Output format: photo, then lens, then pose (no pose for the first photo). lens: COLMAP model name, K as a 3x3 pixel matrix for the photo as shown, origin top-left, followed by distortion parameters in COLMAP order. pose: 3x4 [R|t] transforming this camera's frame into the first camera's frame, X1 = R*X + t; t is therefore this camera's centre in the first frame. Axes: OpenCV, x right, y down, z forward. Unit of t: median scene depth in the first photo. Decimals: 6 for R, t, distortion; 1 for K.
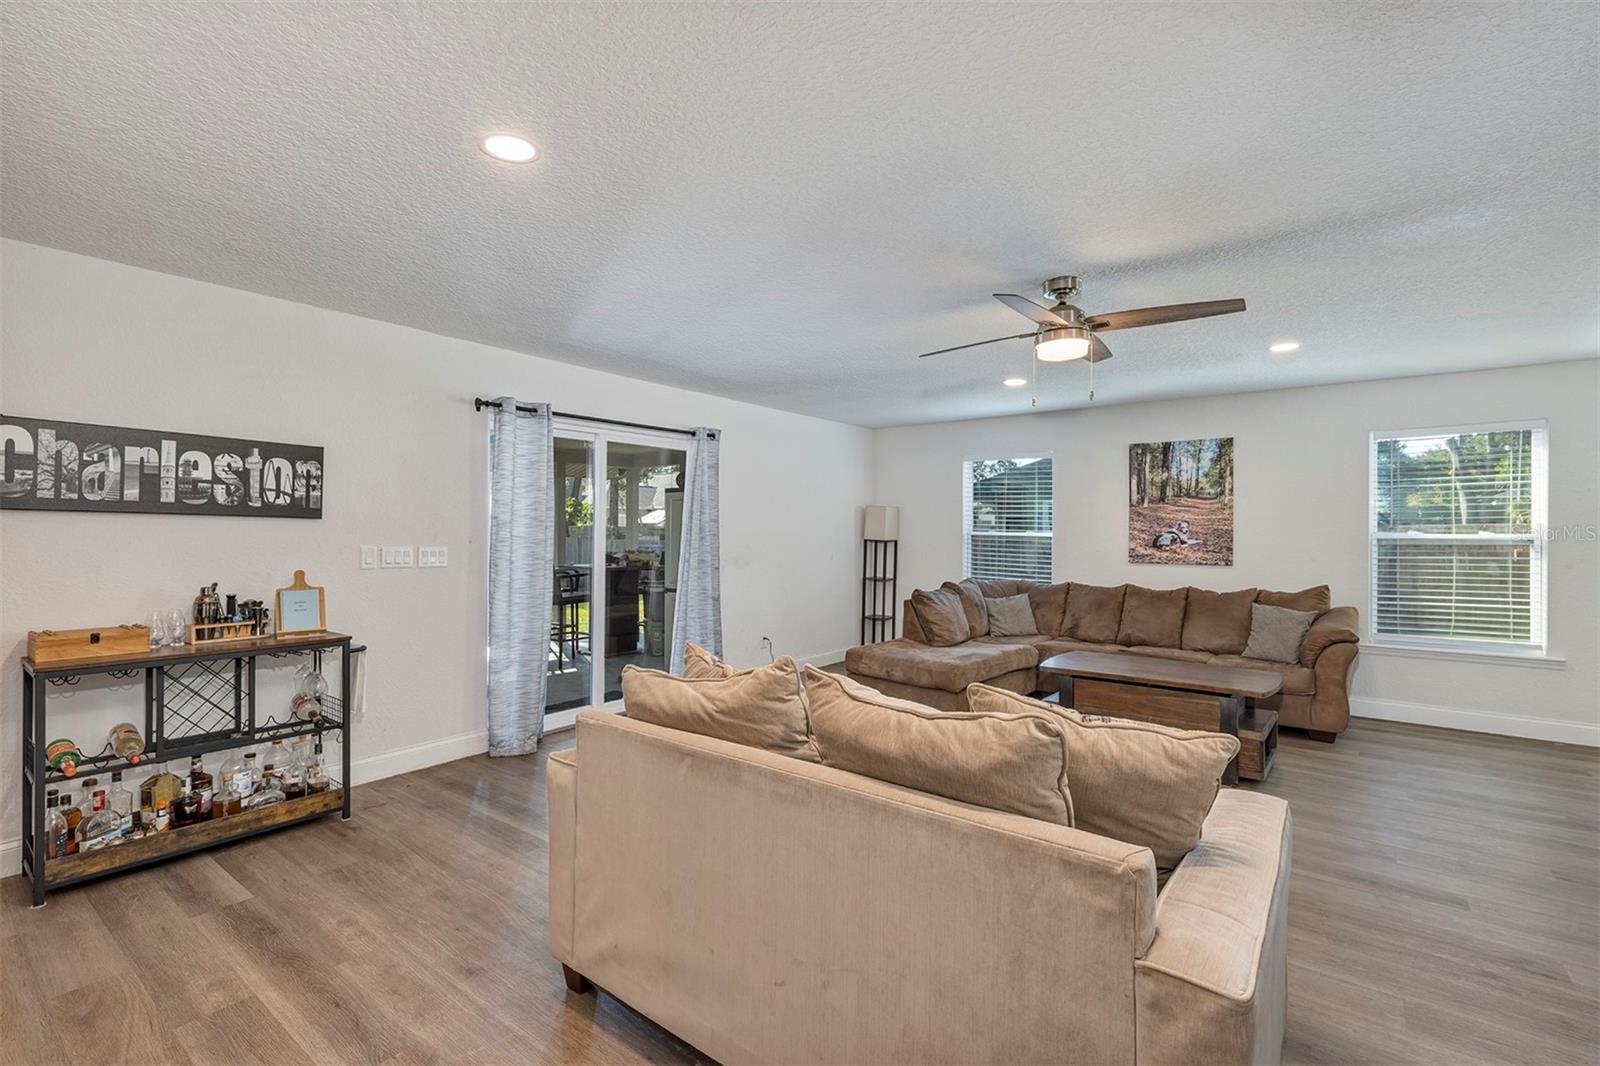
lens RADIAL K [[730.8, 0, 795.1], [0, 730.8, 530.6], [0, 0, 1]] dist [0.011268, -0.000098]
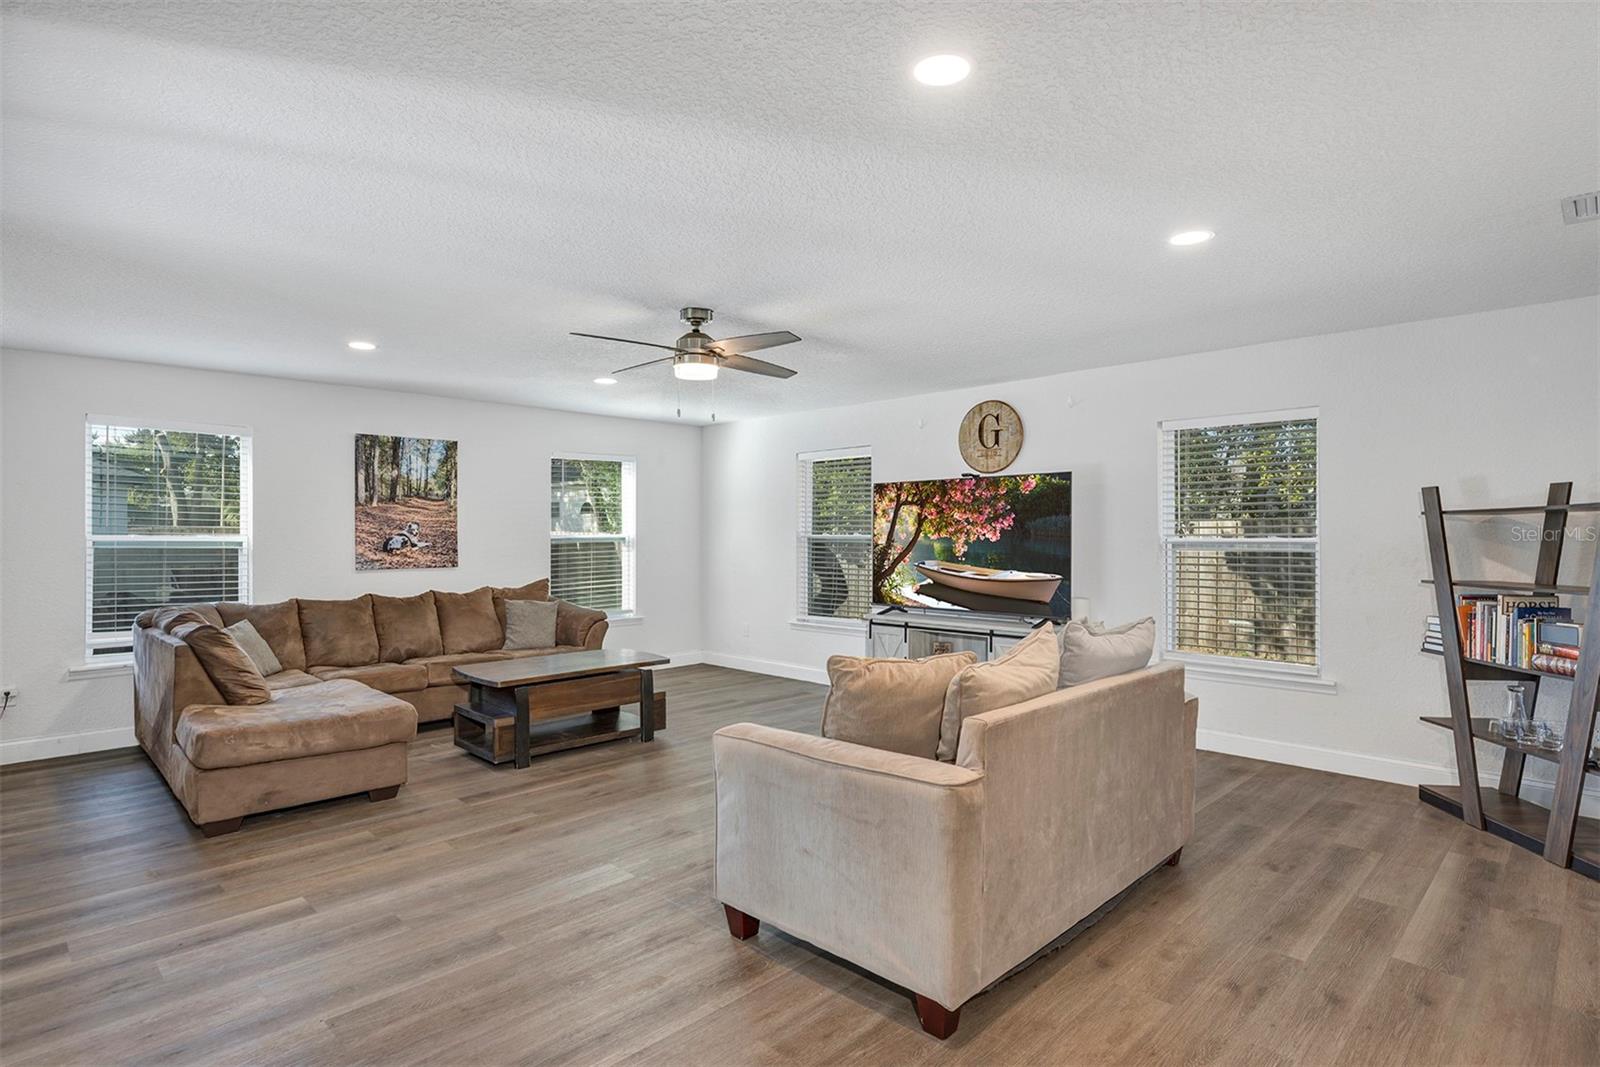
lens RADIAL K [[843.6, 0, 797.7], [0, 843.6, 535.1], [0, 0, 1]] dist [0.007323, 0.000822]
pose [[0.114499, -0.006668, 0.993401, -0.493902], [0.004100, 0.999972, 0.006240, -0.001713], [-0.993415, 0.003358, 0.114523, 0.378303]]
